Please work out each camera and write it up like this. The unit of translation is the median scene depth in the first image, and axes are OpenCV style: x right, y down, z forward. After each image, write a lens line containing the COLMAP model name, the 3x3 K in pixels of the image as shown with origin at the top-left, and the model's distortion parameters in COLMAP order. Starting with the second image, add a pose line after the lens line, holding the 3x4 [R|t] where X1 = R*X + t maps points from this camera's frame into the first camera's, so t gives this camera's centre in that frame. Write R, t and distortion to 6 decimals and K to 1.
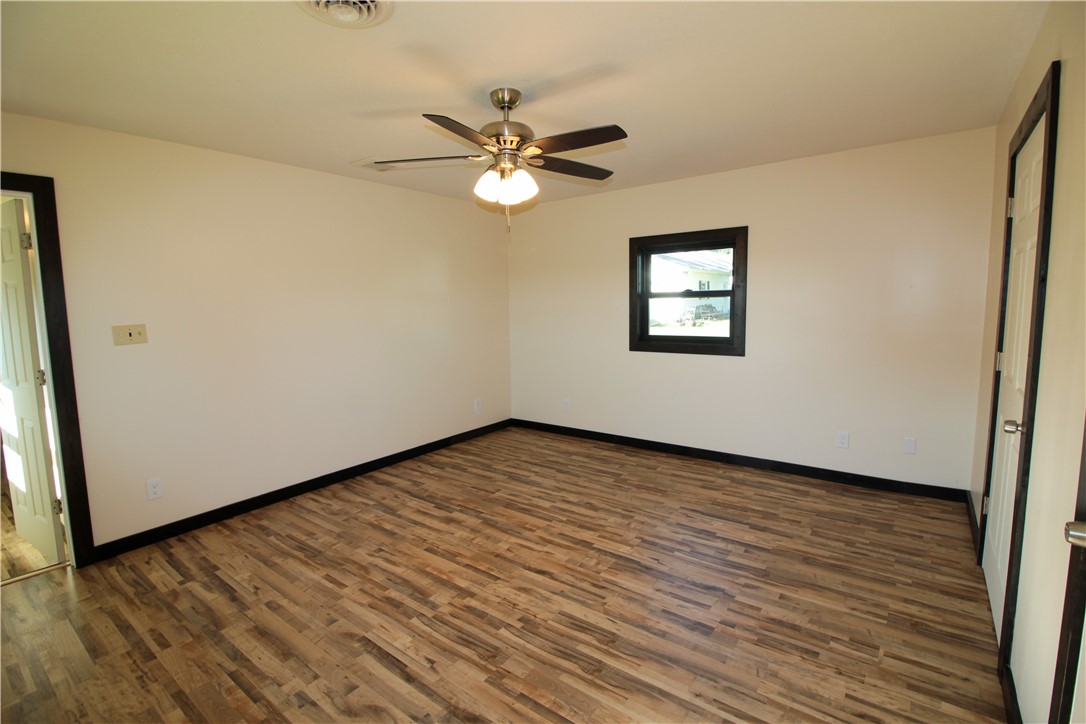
lens RADIAL K [[512.5, 0, 542.5], [0, 512.5, 344.4], [0, 0, 1]] dist [-0.008459, -0.005154]
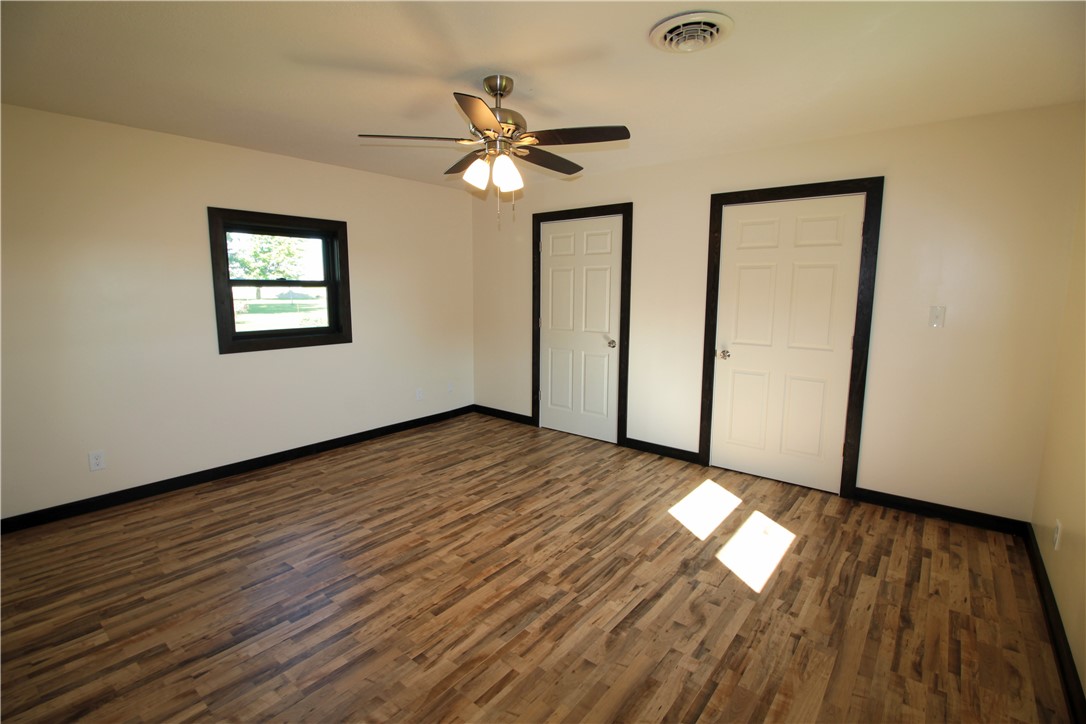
lens RADIAL K [[512.5, 0, 560.4], [0, 512.5, 346.5], [0, 0, 1]] dist [-0.008459, -0.005154]
pose [[-0.011287, -0.094723, 0.995440, -0.933908], [0.081159, 0.992132, 0.095328, -0.044638], [-0.996637, 0.081865, -0.003511, 0.784506]]
